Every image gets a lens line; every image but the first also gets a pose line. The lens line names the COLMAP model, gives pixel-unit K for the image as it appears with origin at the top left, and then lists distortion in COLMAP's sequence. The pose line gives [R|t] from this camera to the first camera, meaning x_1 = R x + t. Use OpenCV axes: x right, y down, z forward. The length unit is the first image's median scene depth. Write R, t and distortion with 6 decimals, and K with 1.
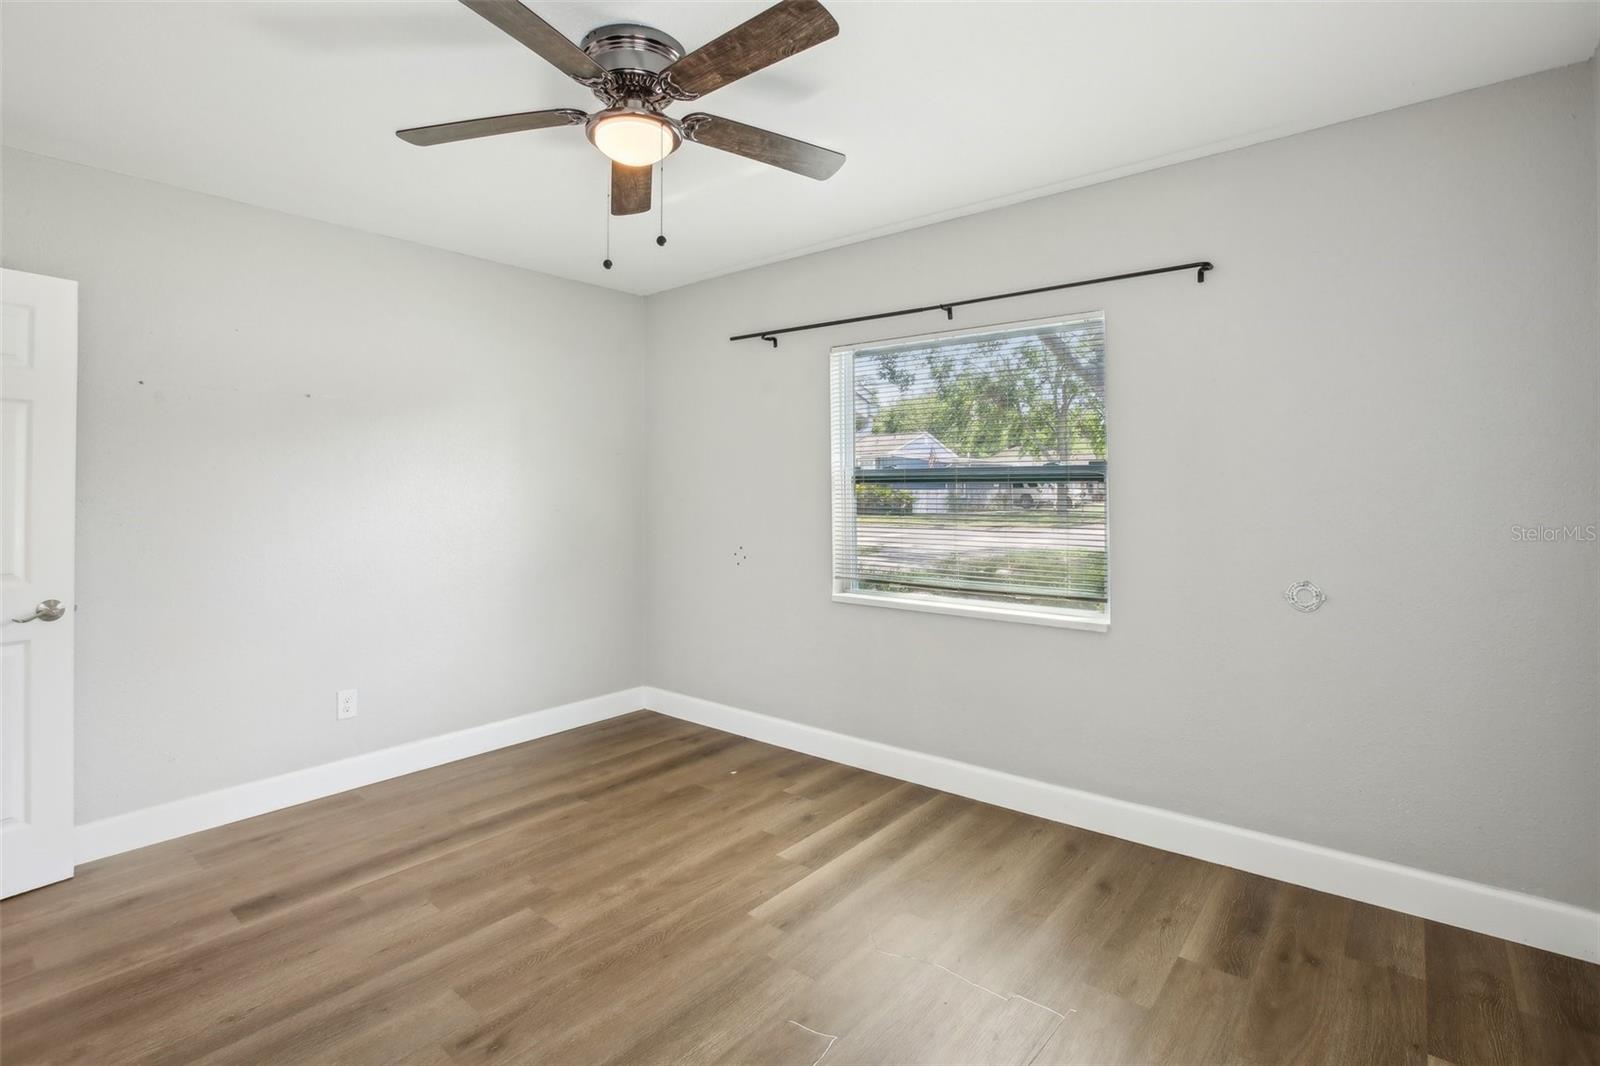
lens RADIAL K [[751.2, 0, 758.6], [0, 751.2, 482.5], [0, 0, 1]] dist [-0.045389, 0.012912]
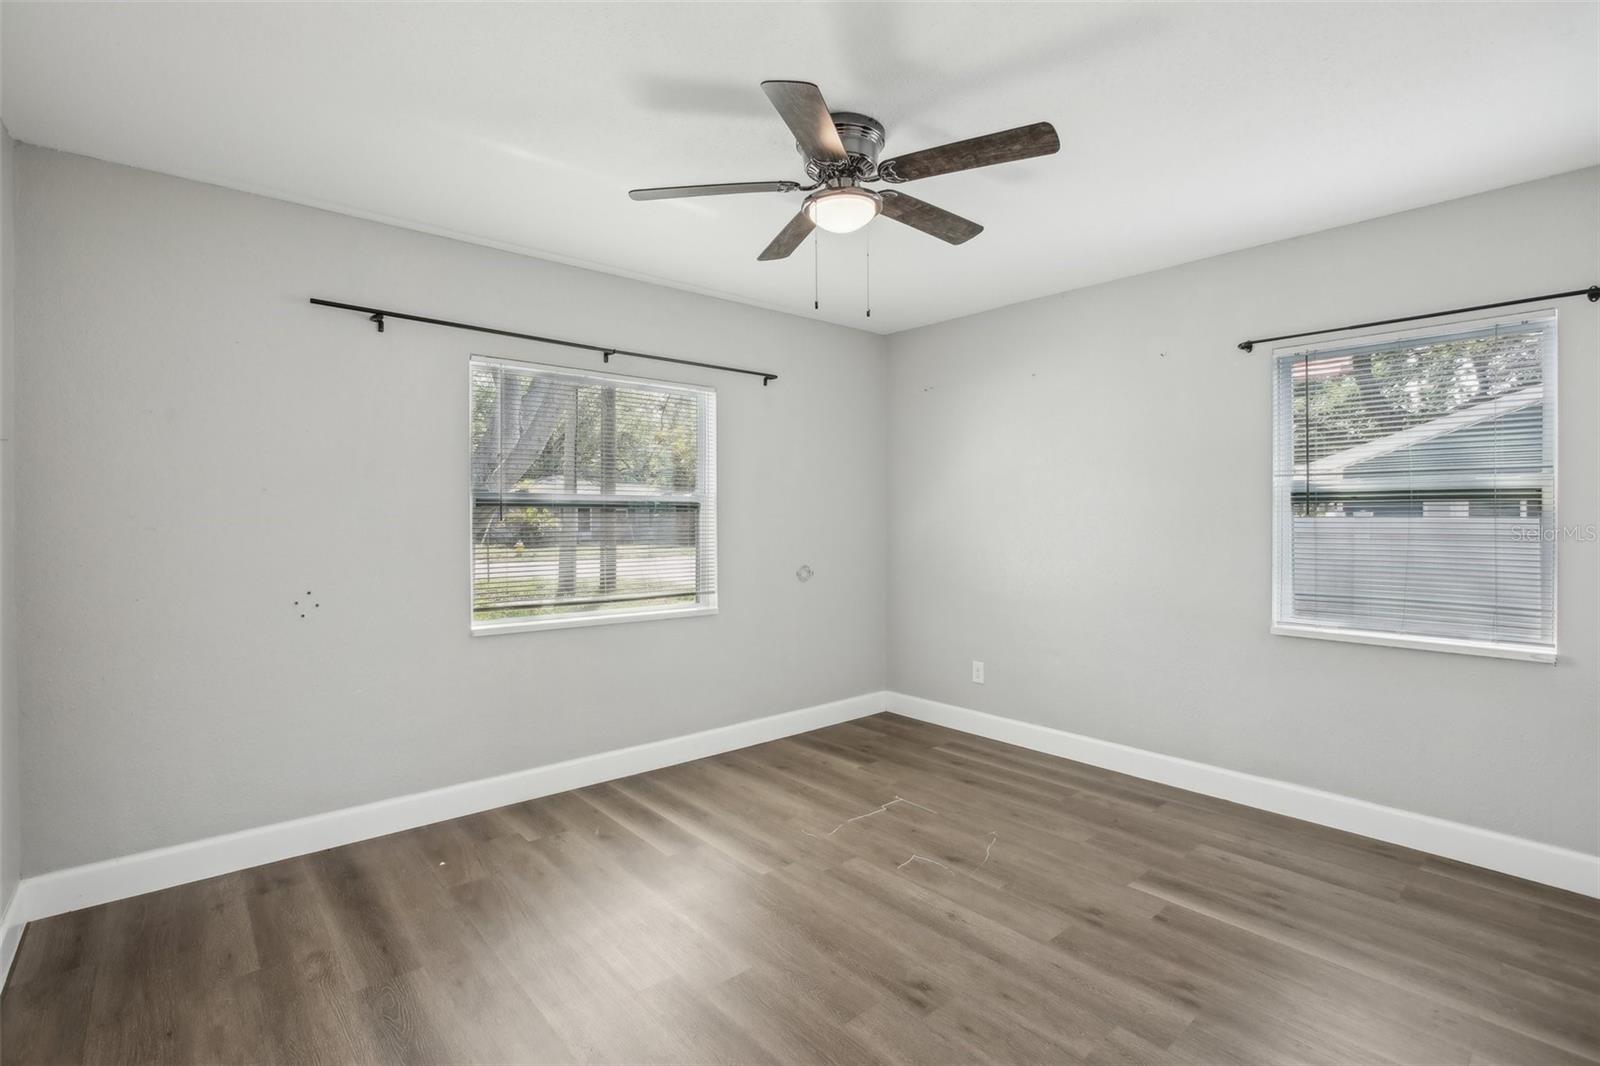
lens RADIAL K [[751.2, 0, 797.1], [0, 751.2, 528.2], [0, 0, 1]] dist [-0.045389, 0.012912]
pose [[0.152336, -0.007529, 0.988300, -0.896067], [-0.007110, 0.999937, 0.008714, 0.021509], [-0.988303, -0.008354, 0.152273, 0.597191]]
